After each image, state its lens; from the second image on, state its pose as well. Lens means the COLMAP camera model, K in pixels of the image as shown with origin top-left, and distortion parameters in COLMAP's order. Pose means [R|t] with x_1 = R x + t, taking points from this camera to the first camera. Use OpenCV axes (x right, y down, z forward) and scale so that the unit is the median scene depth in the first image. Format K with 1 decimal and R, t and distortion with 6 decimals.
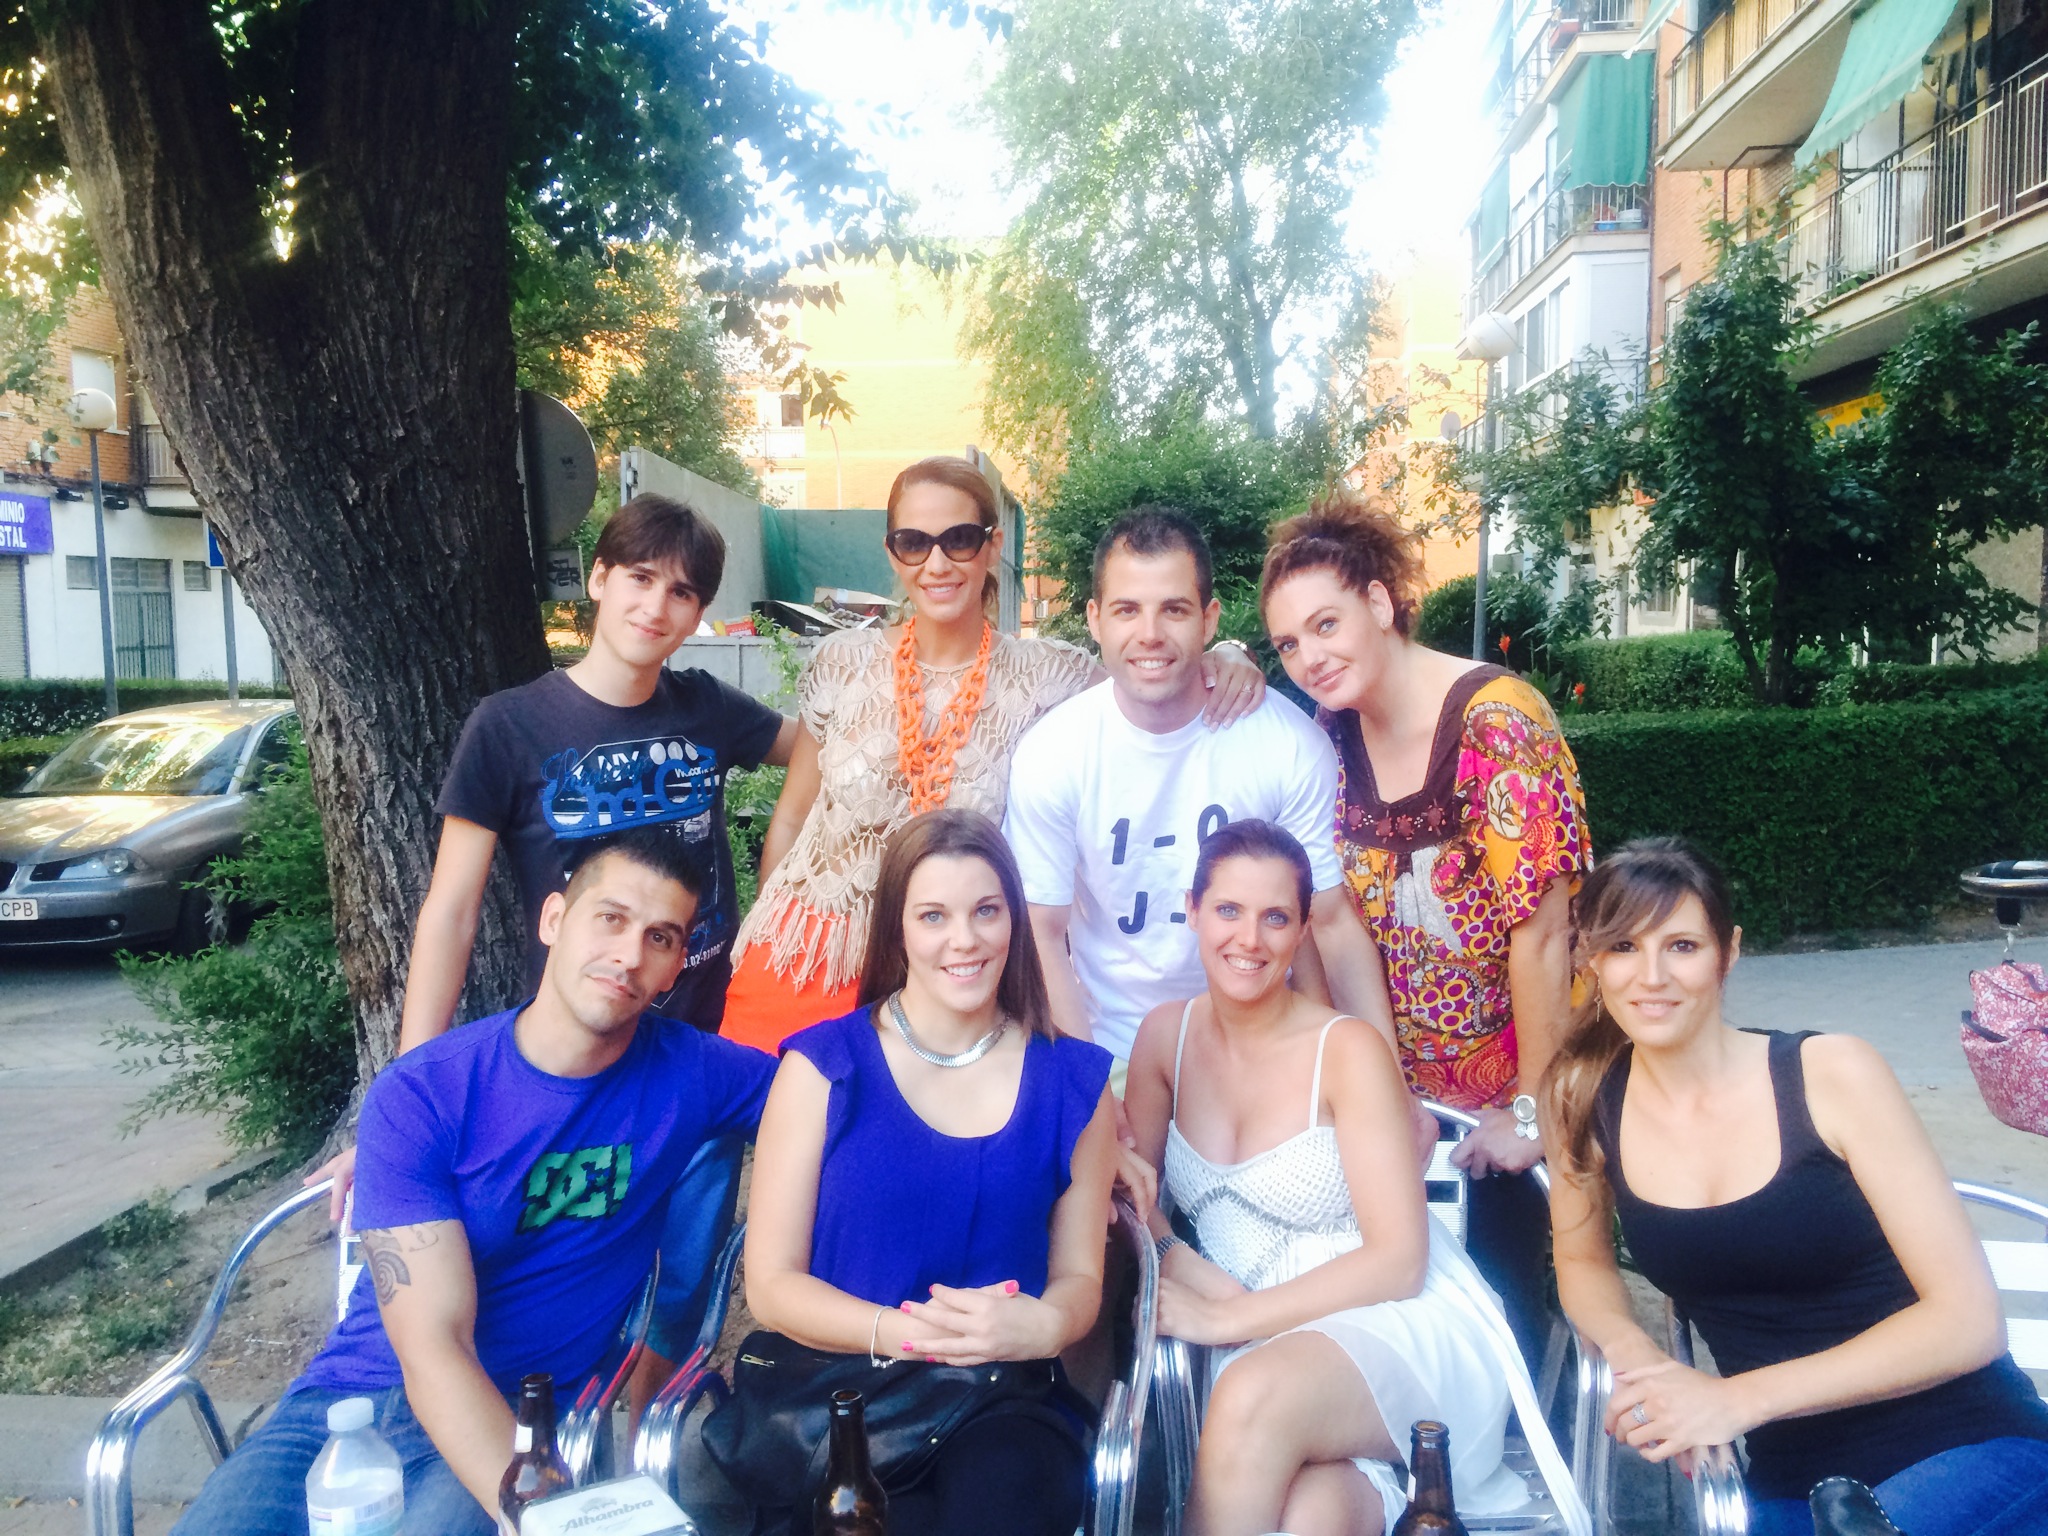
lens RADIAL K [[1687.2, 0, 1024.0], [0, 1687.2, 768.0], [0, 0, 1]] dist [0.075214, -0.095458]
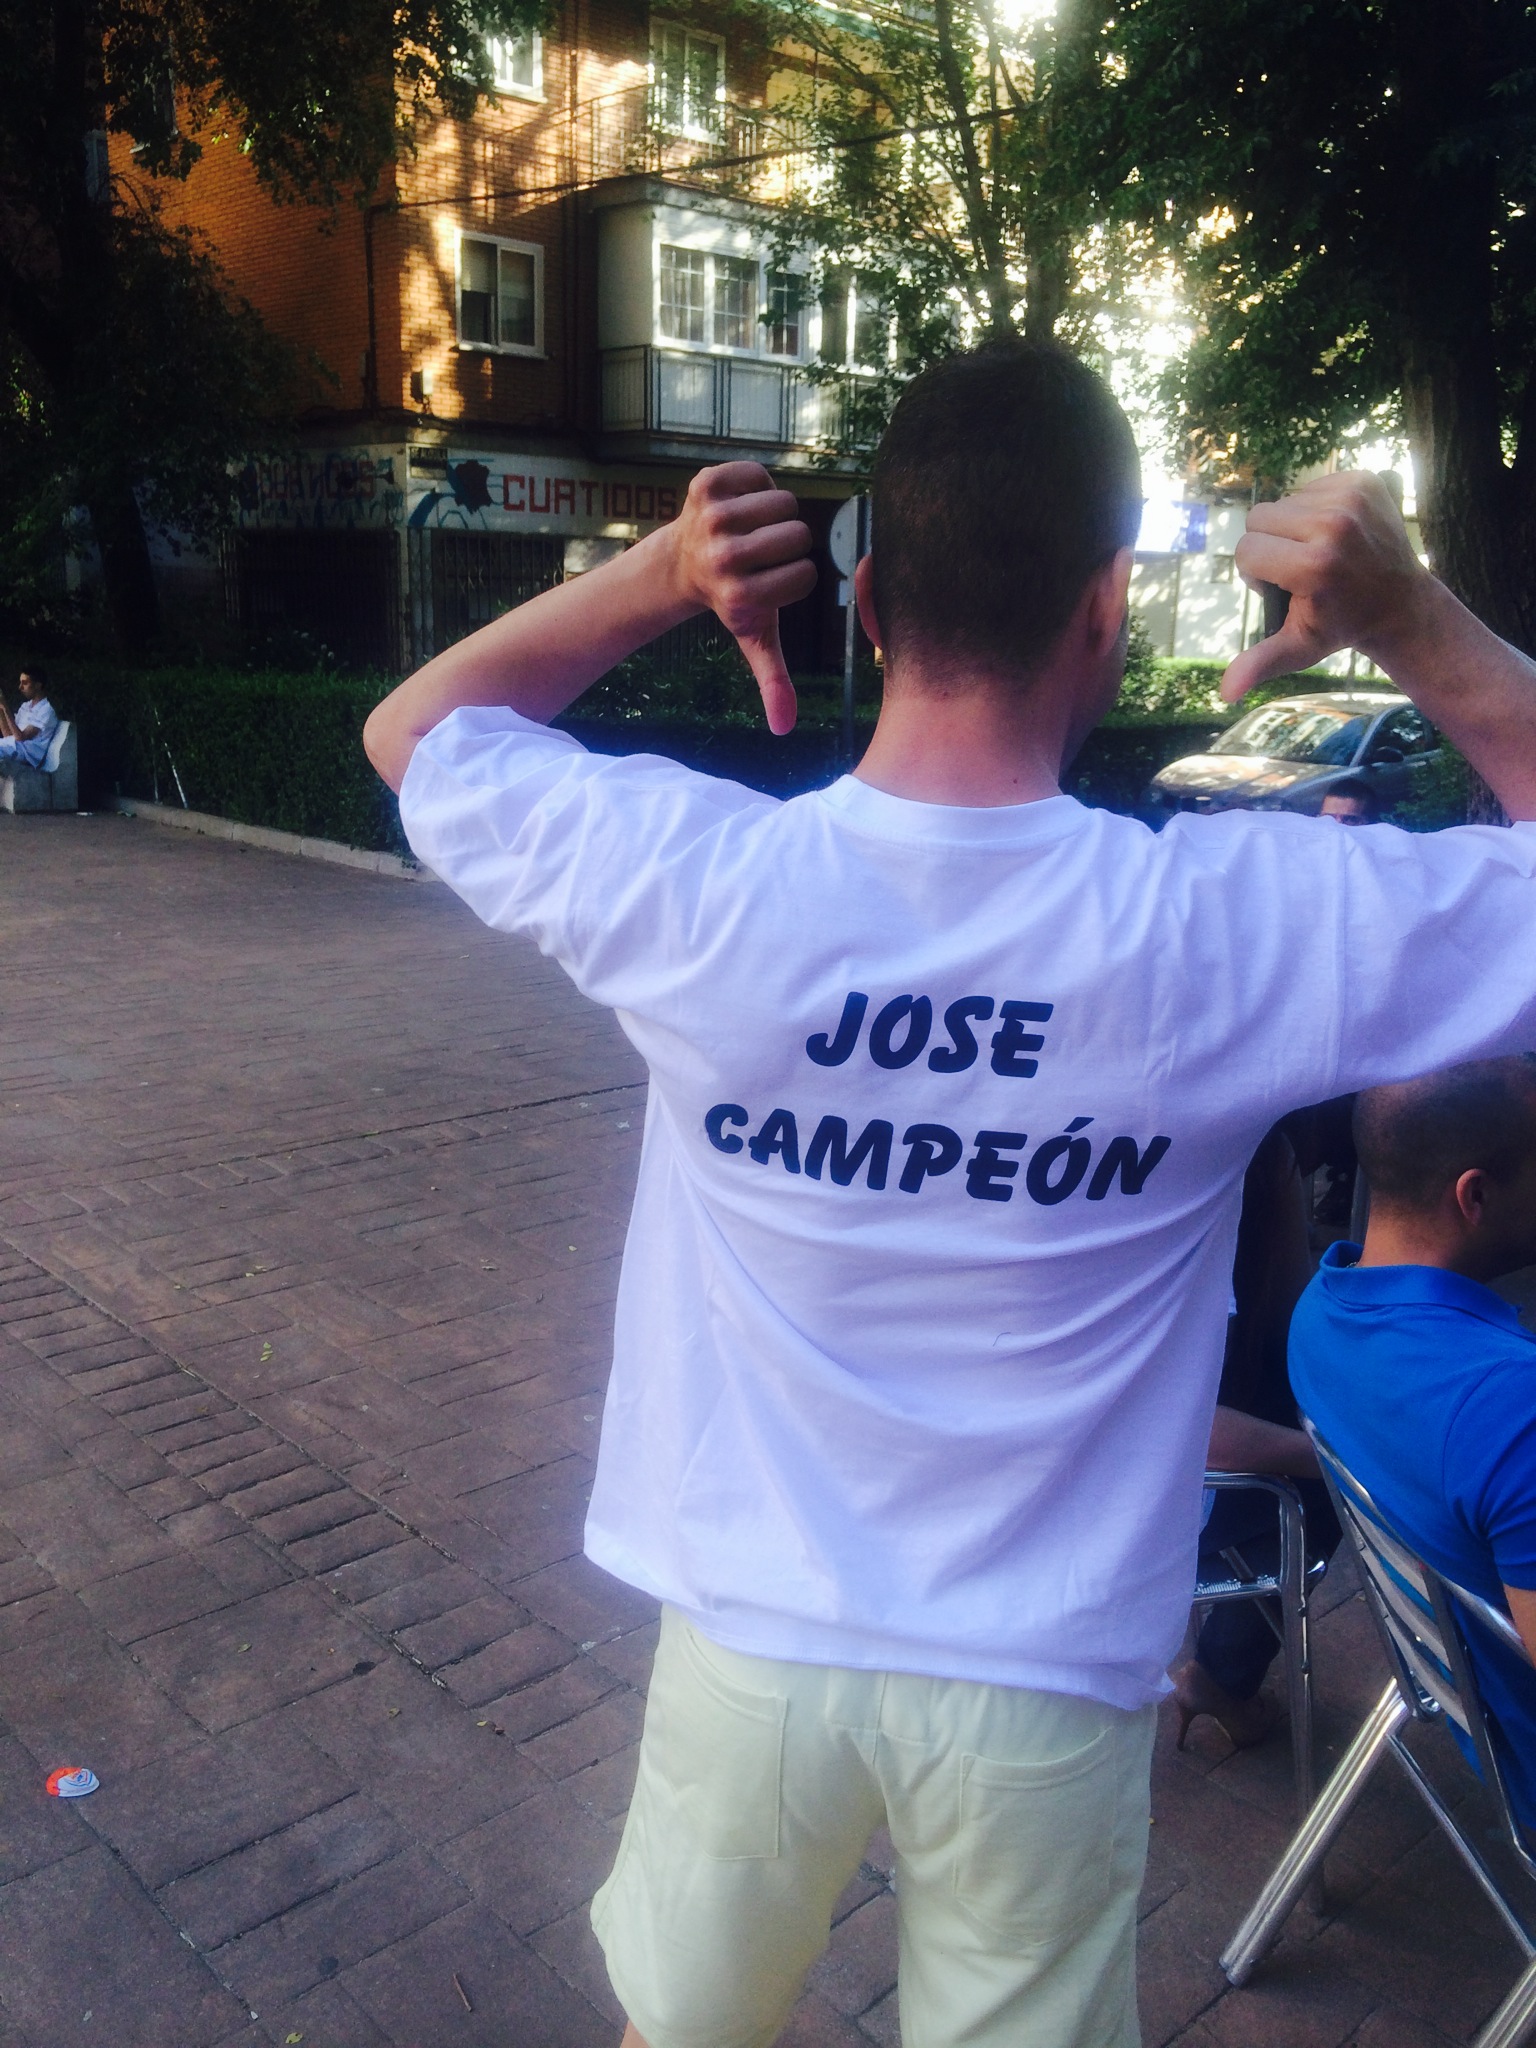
lens RADIAL K [[1694.0, 0, 768.0], [0, 1694.0, 1024.0], [0, 0, 1]] dist [0.079277, -0.107151]
pose [[0.747775, 0.191959, -0.635598, 0.091091], [-0.090190, 0.977789, 0.189197, 0.000723], [0.657798, -0.084152, 0.748478, -0.341363]]
